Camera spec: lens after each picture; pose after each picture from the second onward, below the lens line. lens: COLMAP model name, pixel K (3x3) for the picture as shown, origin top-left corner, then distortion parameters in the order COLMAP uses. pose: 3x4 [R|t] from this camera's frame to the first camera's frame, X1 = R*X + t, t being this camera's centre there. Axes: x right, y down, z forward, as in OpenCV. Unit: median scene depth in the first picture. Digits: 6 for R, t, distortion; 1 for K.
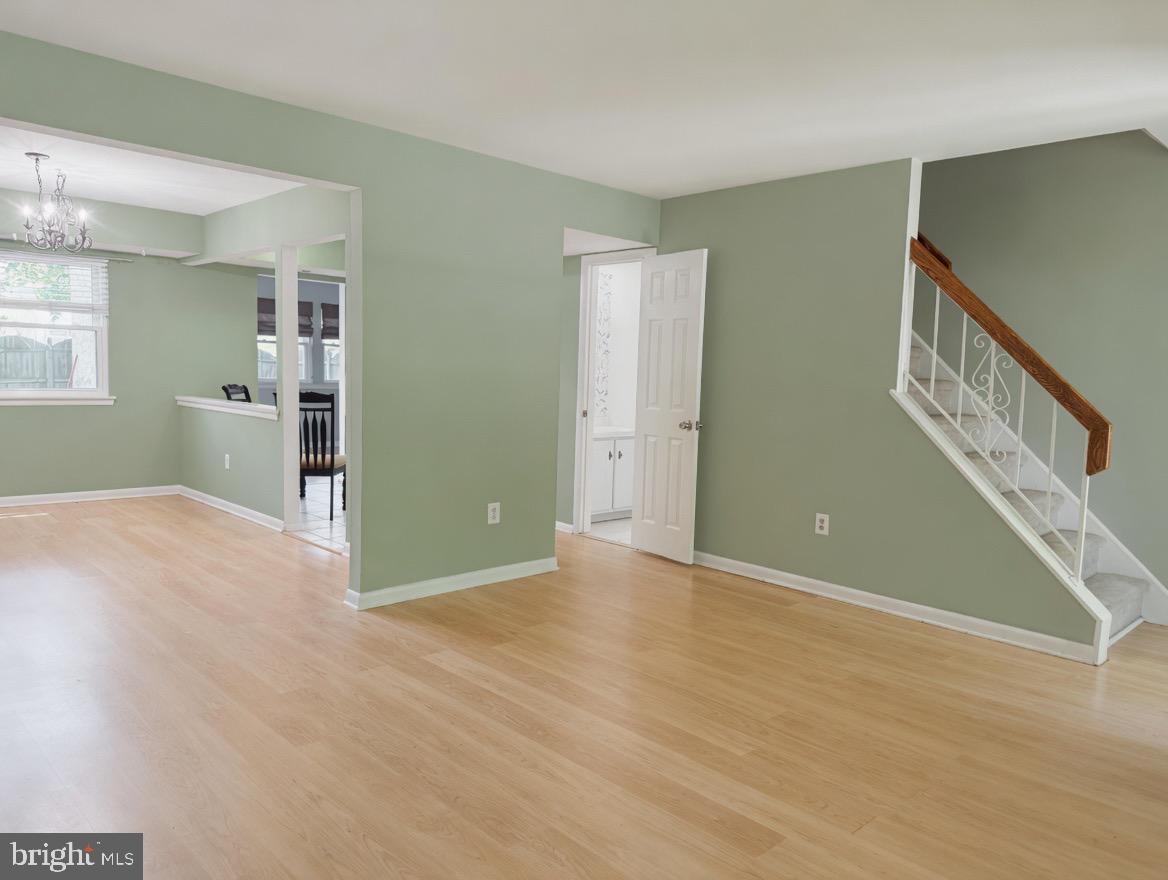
lens RADIAL K [[834.9, 0, 549.3], [0, 834.9, 437.3], [0, 0, 1]] dist [0.086081, -0.083281]
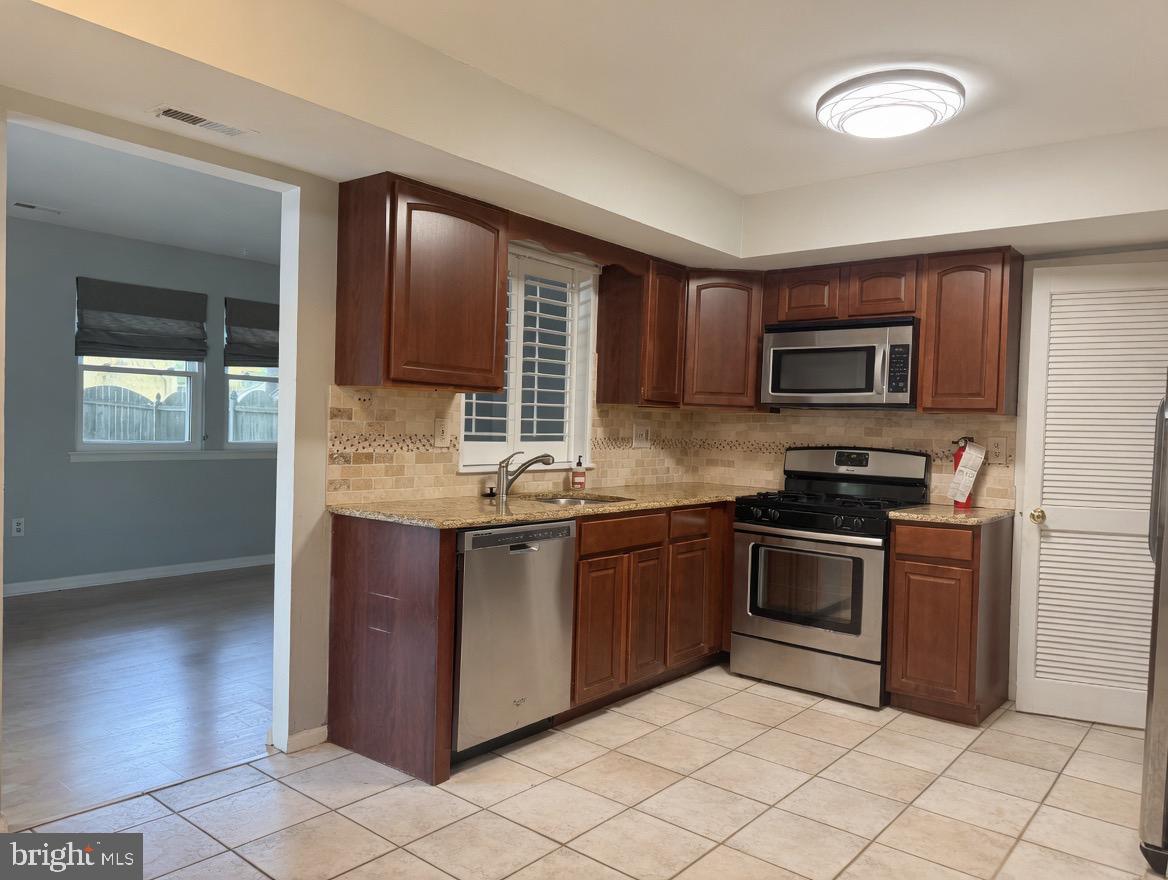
lens RADIAL K [[832.8, 0, 582.2], [0, 832.8, 436.4], [0, 0, 1]] dist [0.073393, -0.081800]
pose [[0.989741, 0.008680, 0.142606, -0.210619], [0.000394, 0.997983, -0.063483, -0.070529], [-0.142870, 0.062888, 0.987742, 0.771569]]
